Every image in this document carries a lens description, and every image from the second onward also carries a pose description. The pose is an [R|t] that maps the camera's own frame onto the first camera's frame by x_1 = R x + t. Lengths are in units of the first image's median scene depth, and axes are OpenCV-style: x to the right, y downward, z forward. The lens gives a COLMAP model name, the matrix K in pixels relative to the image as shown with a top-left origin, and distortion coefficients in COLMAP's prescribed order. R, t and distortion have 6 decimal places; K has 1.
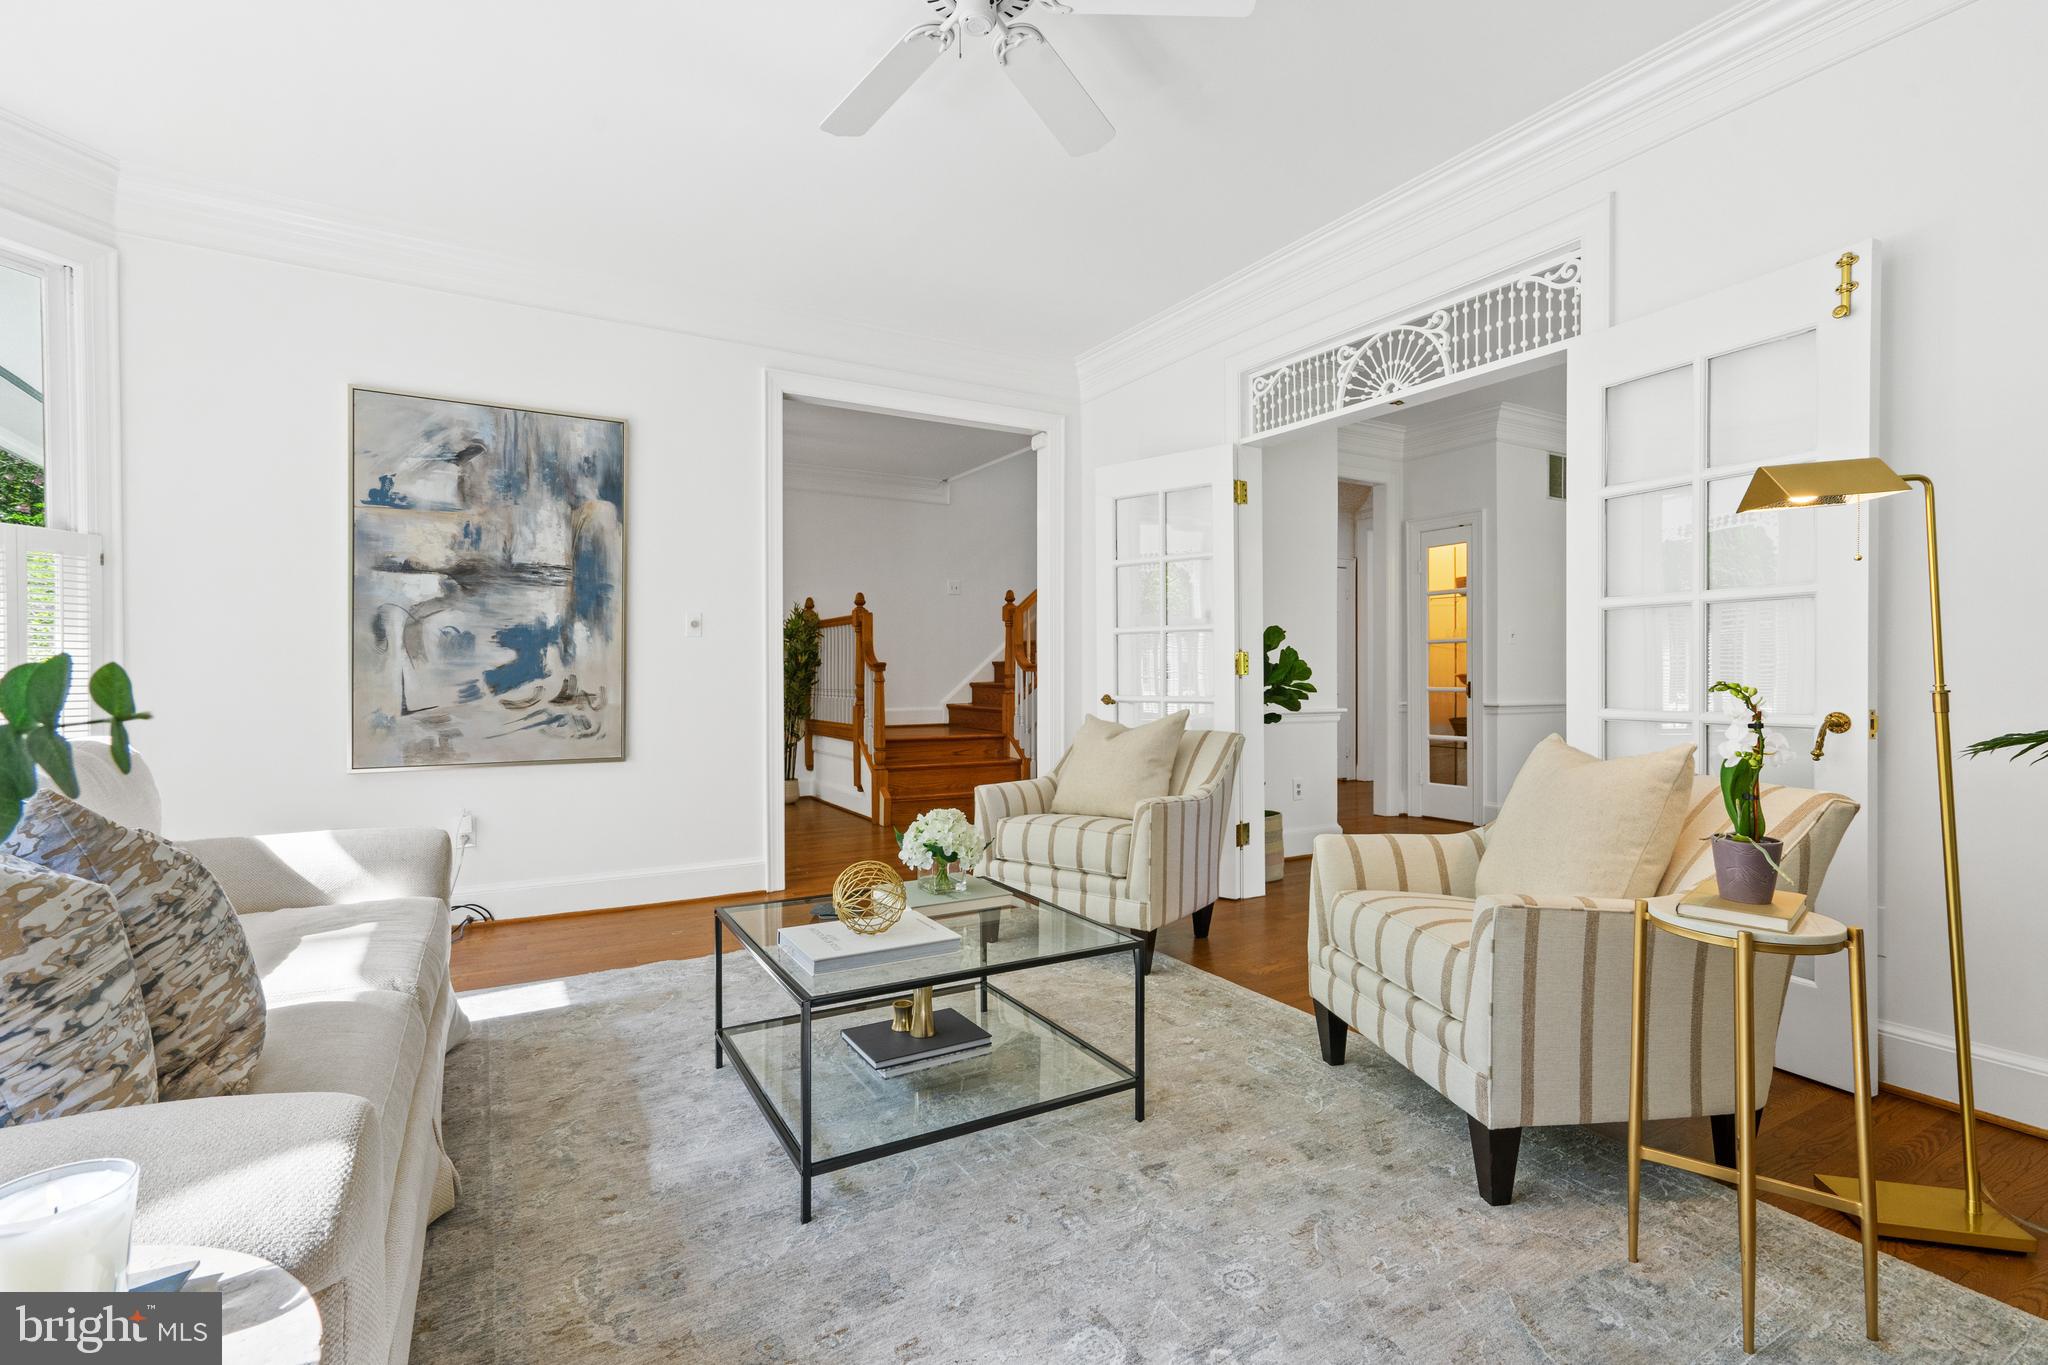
lens RADIAL K [[935.3, 0, 1030.9], [0, 935.3, 677.9], [0, 0, 1]] dist [0.001491, 0.000948]
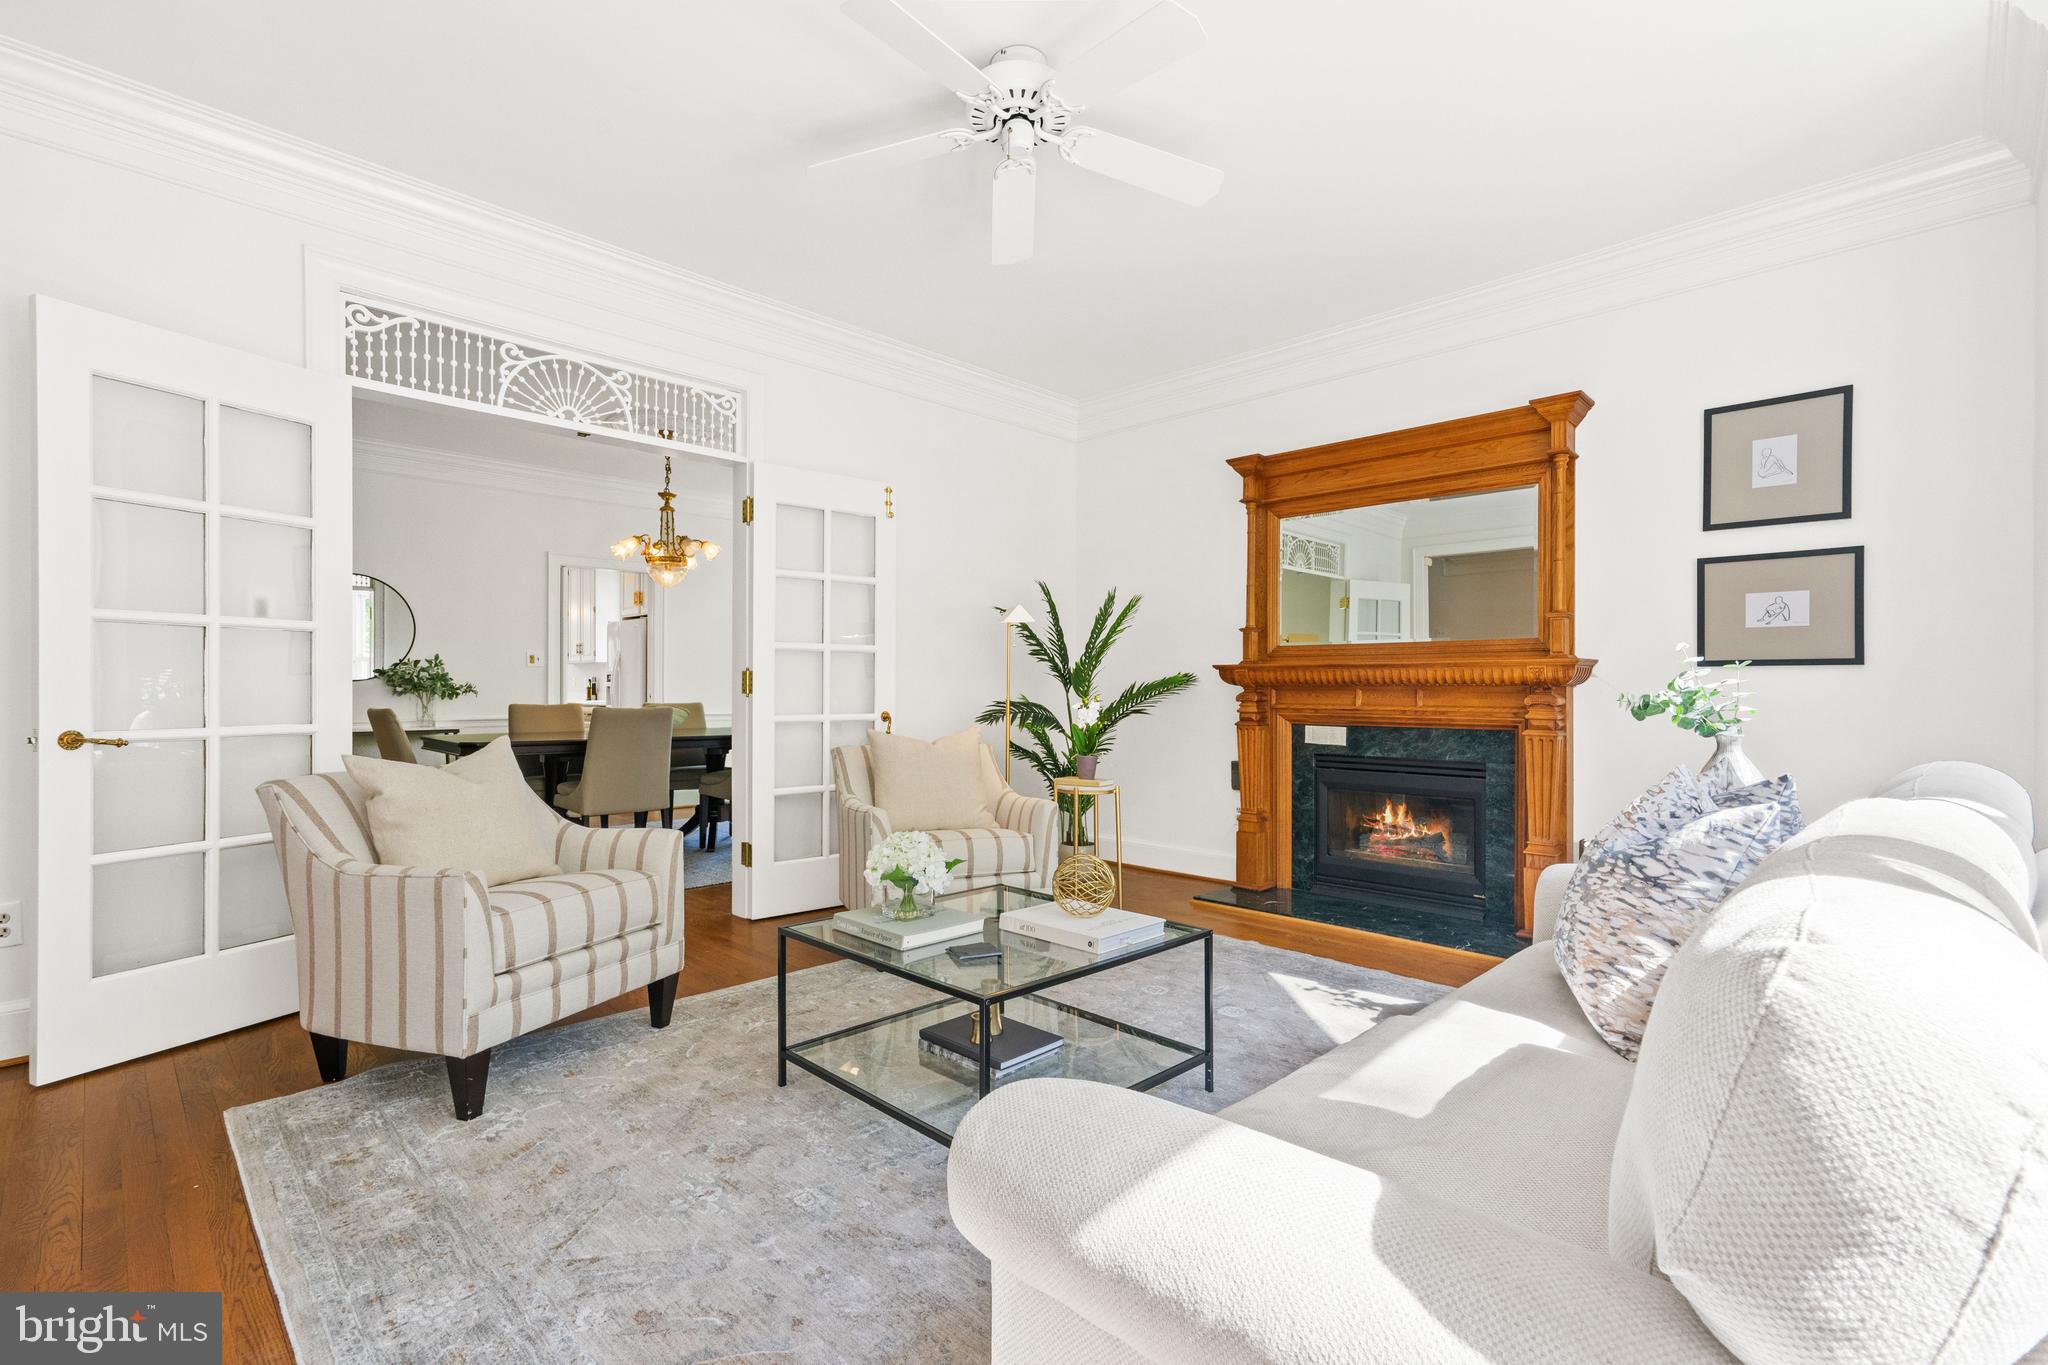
lens RADIAL K [[935.3, 0, 1022.2], [0, 935.3, 687.5], [0, 0, 1]] dist [0.001491, 0.000948]
pose [[-0.267927, 0.007571, 0.963409, -0.770424], [0.010576, 0.999932, -0.004917, 0.000593], [-0.963381, 0.008872, -0.267989, 0.832088]]
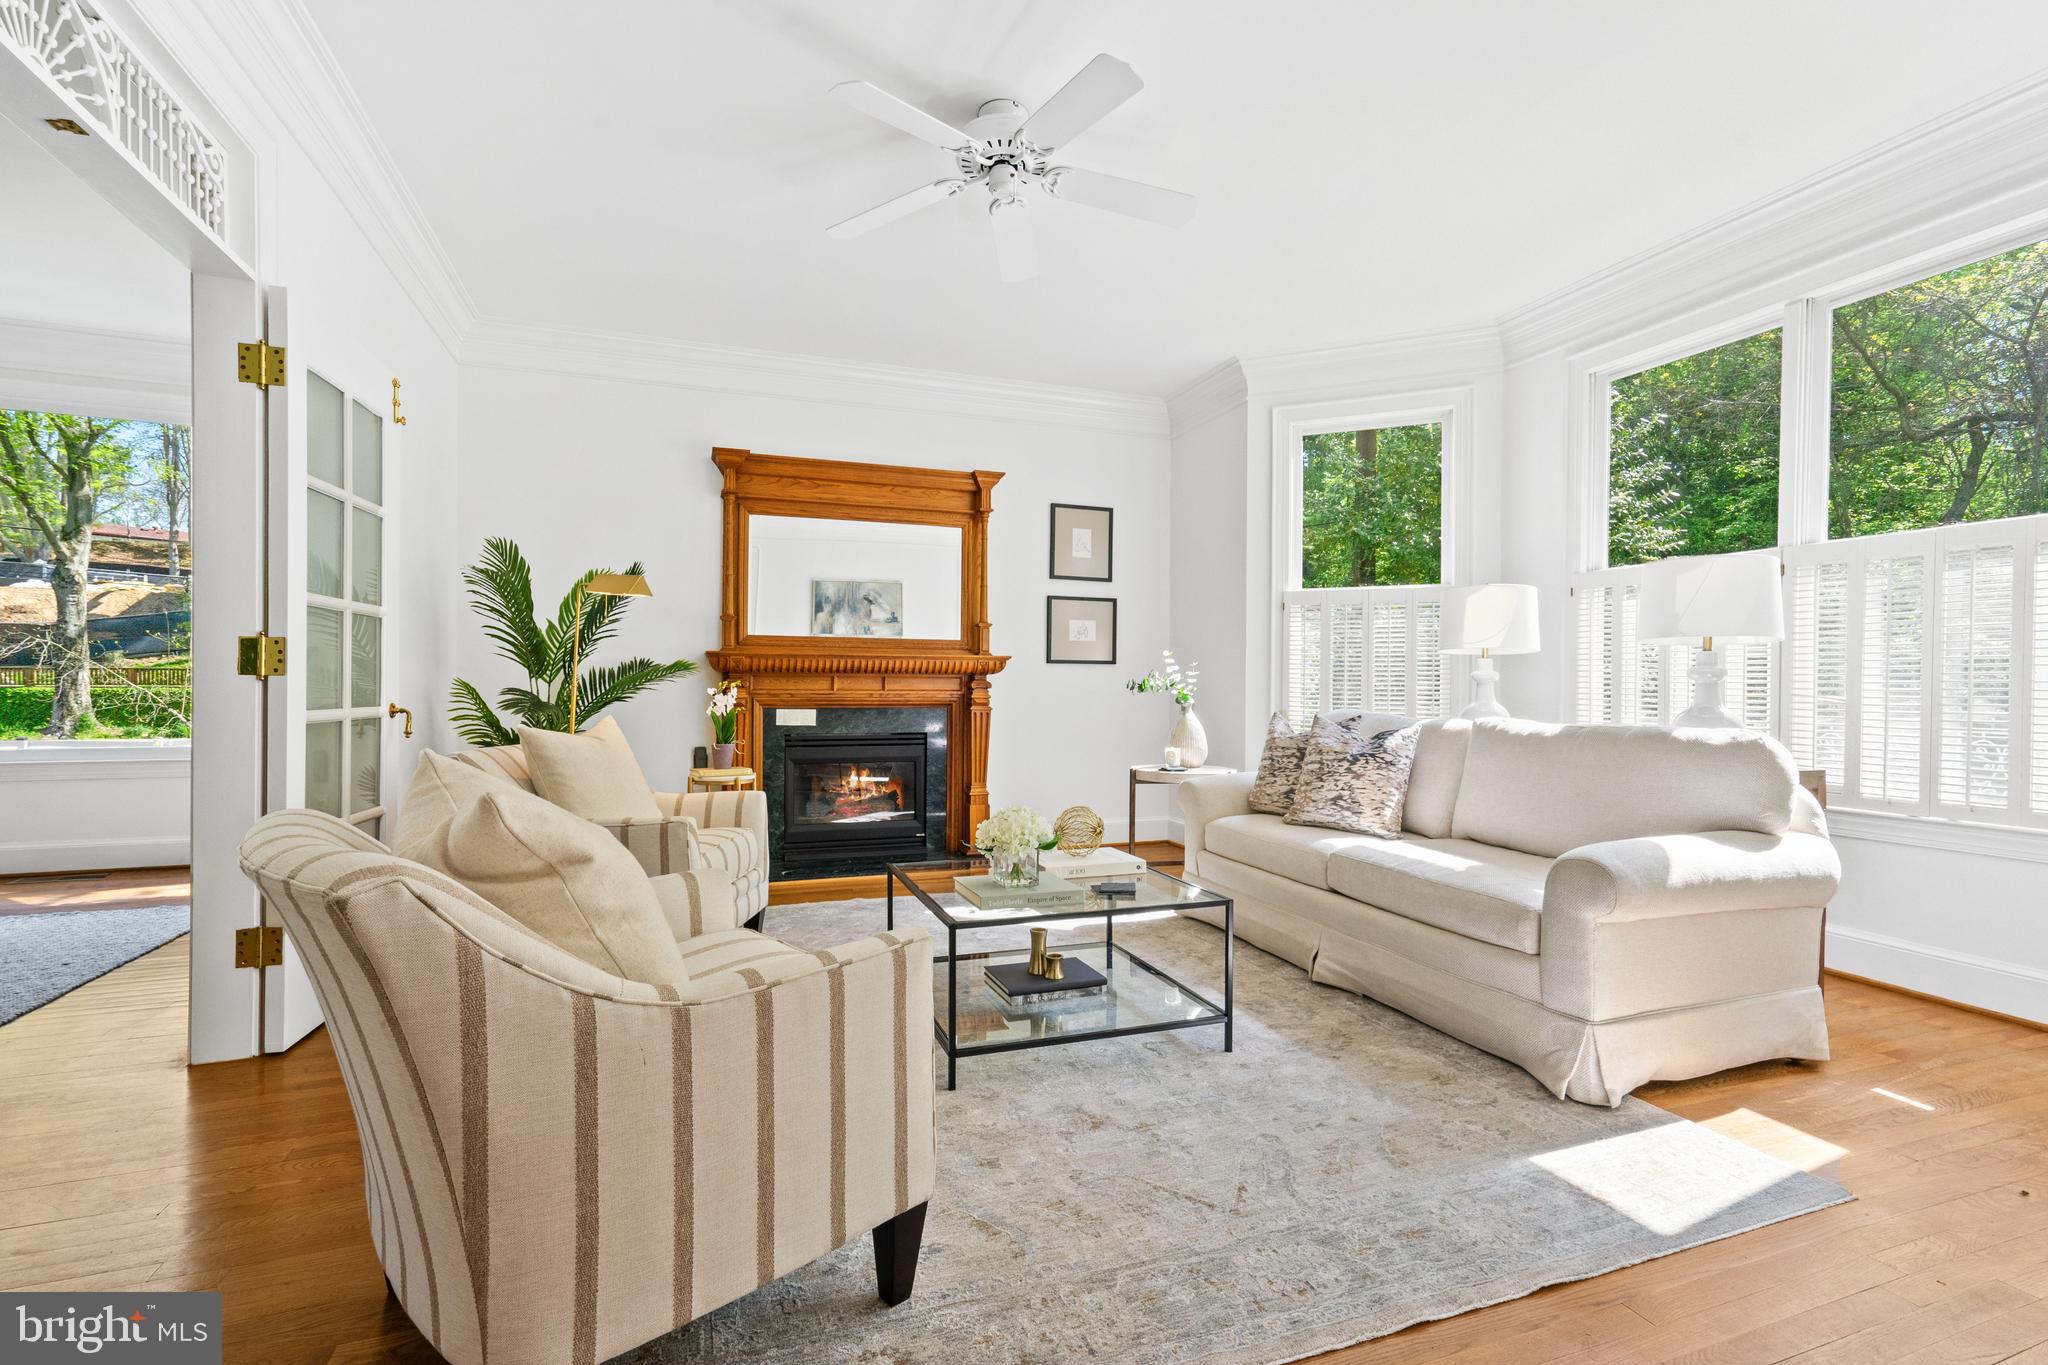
lens RADIAL K [[935.3, 0, 1020.1], [0, 935.3, 679.1], [0, 0, 1]] dist [0.001491, 0.000948]
pose [[-0.985409, 0.000623, 0.170203, -0.186867], [0.001641, 0.999982, 0.005843, -0.001826], [-0.170196, 0.006037, -0.985392, 1.486926]]
